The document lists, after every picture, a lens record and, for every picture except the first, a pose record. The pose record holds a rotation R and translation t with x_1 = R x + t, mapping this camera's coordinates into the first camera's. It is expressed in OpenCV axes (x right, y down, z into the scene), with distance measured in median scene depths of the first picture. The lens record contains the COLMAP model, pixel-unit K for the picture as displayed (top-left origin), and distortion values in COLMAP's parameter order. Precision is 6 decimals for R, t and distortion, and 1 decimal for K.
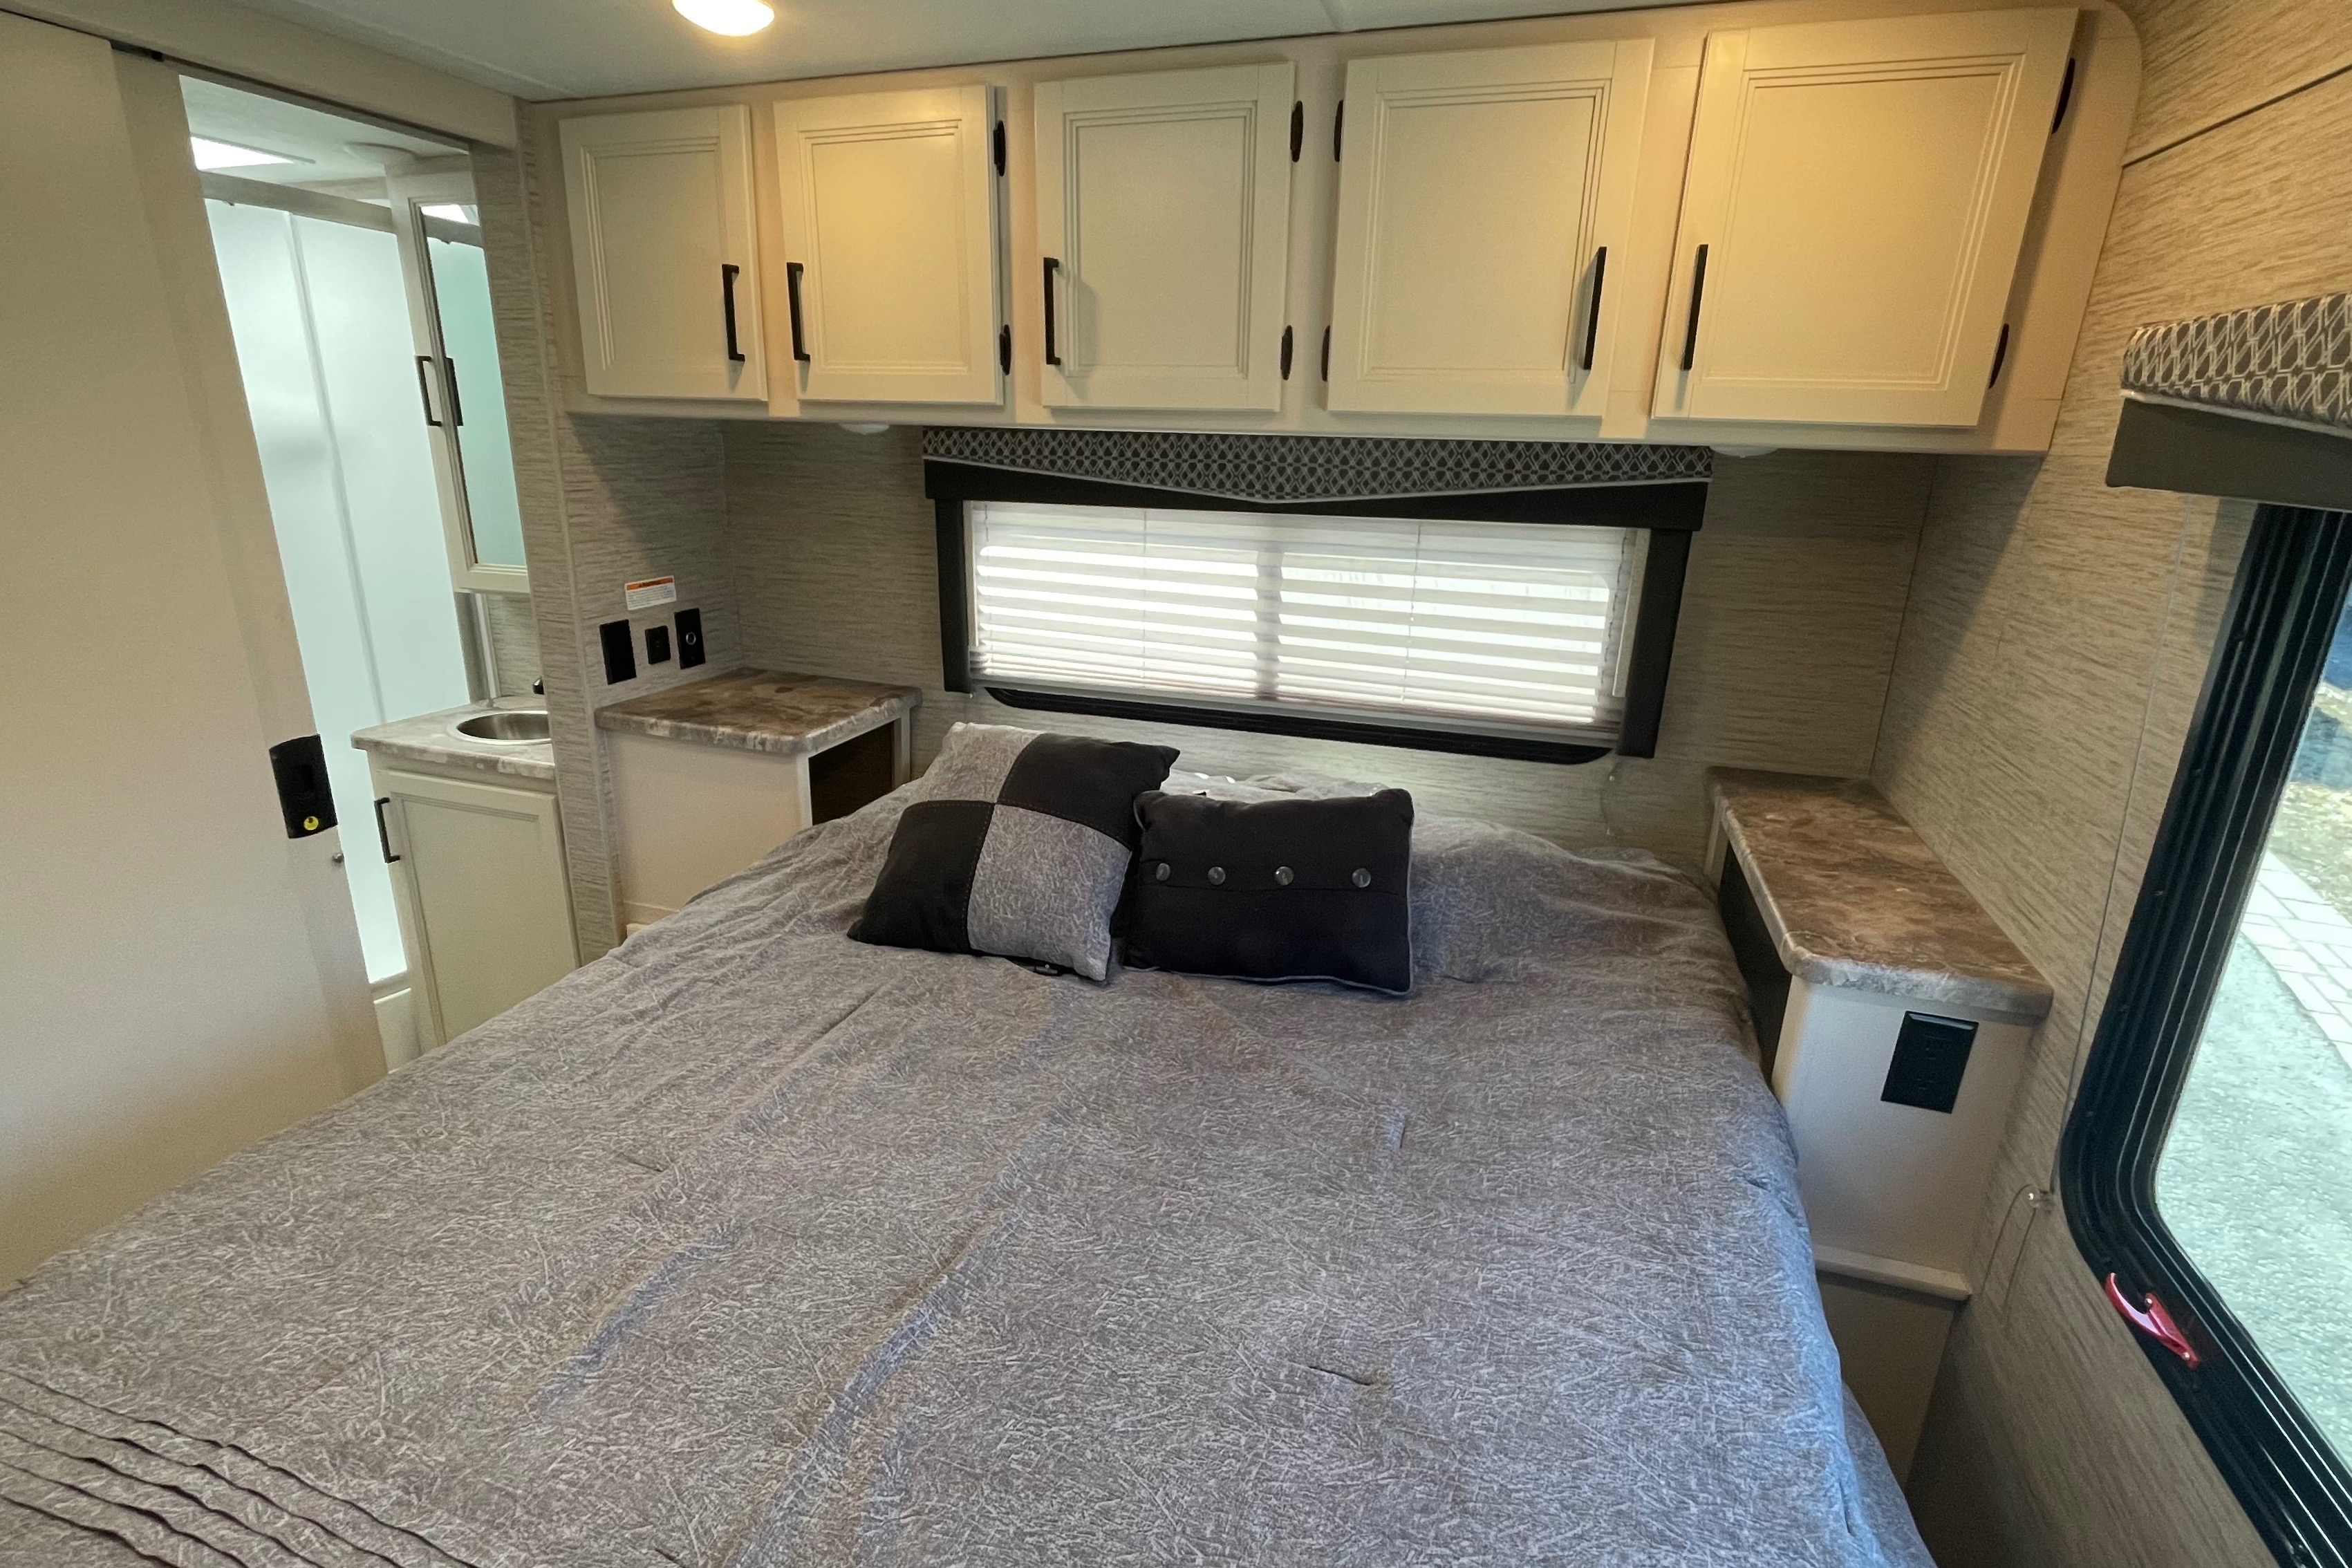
lens RADIAL K [[1113.4, 0, 1167.9], [0, 1113.4, 780.7], [0, 0, 1]] dist [-0.006006, 0.000893]
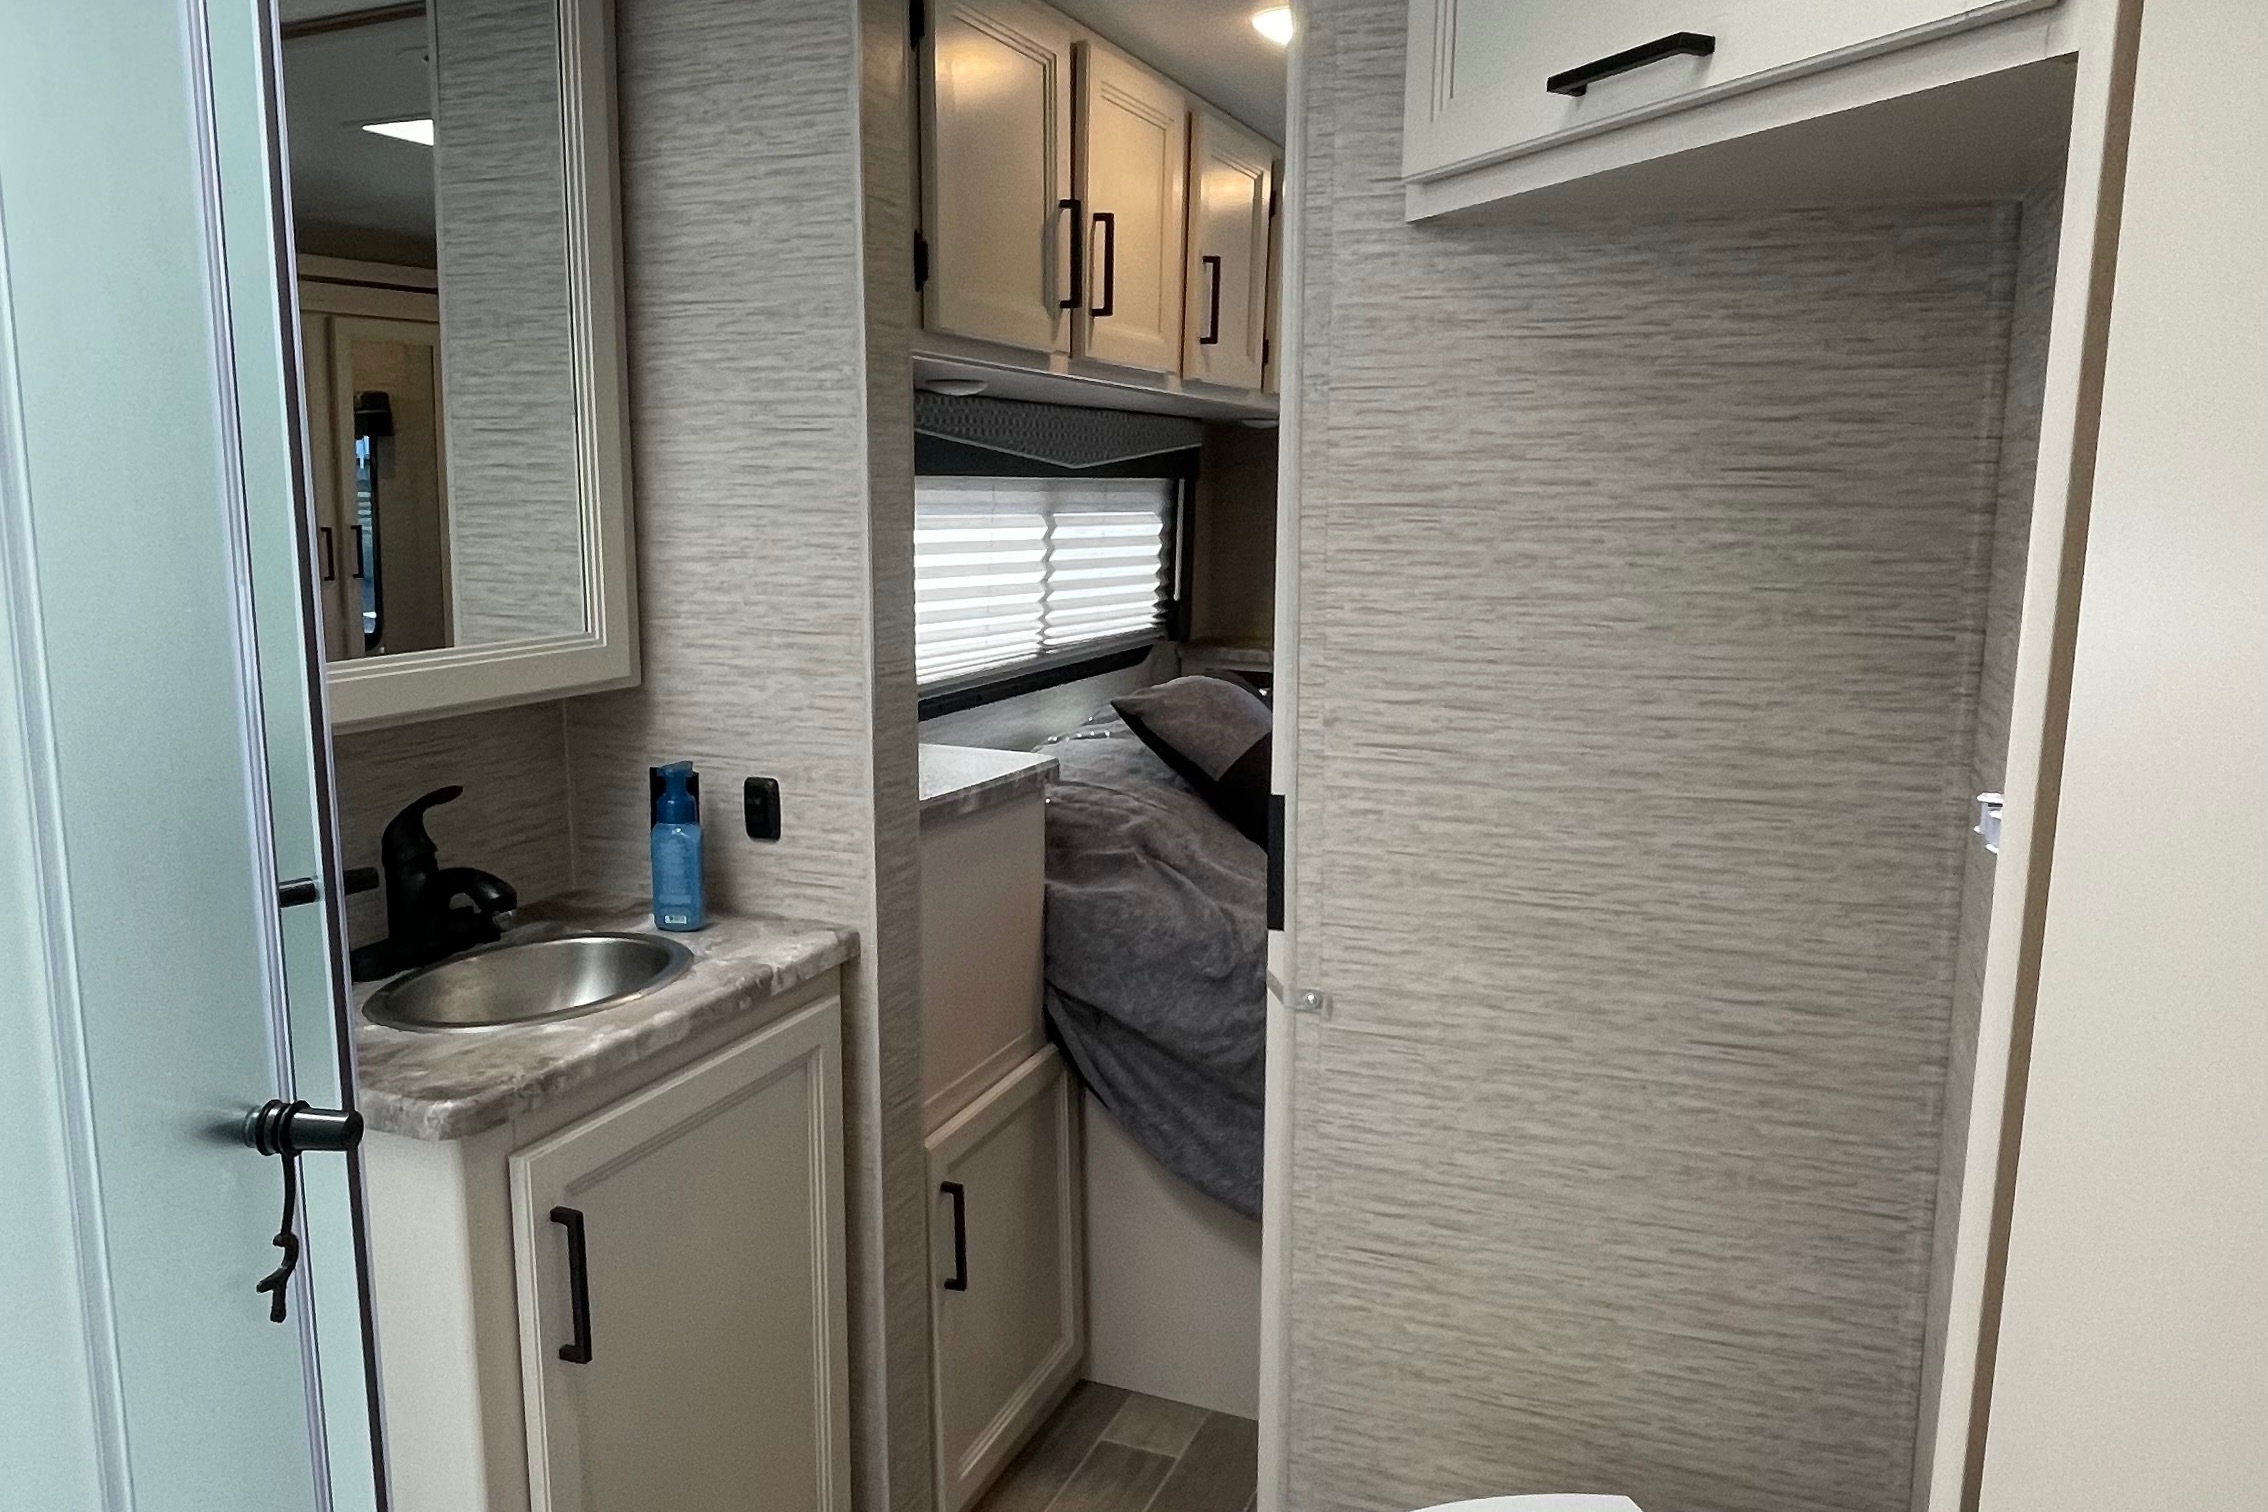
lens RADIAL K [[1618.4, 0, 1131.5], [0, 1618.4, 758.0], [0, 0, 1]] dist [-0.002447, 0.000901]
pose [[0.073850, -0.186566, 0.979663, -1.703586], [0.296641, 0.941990, 0.157030, -0.238176], [-0.952129, 0.279011, 0.124909, 0.916303]]
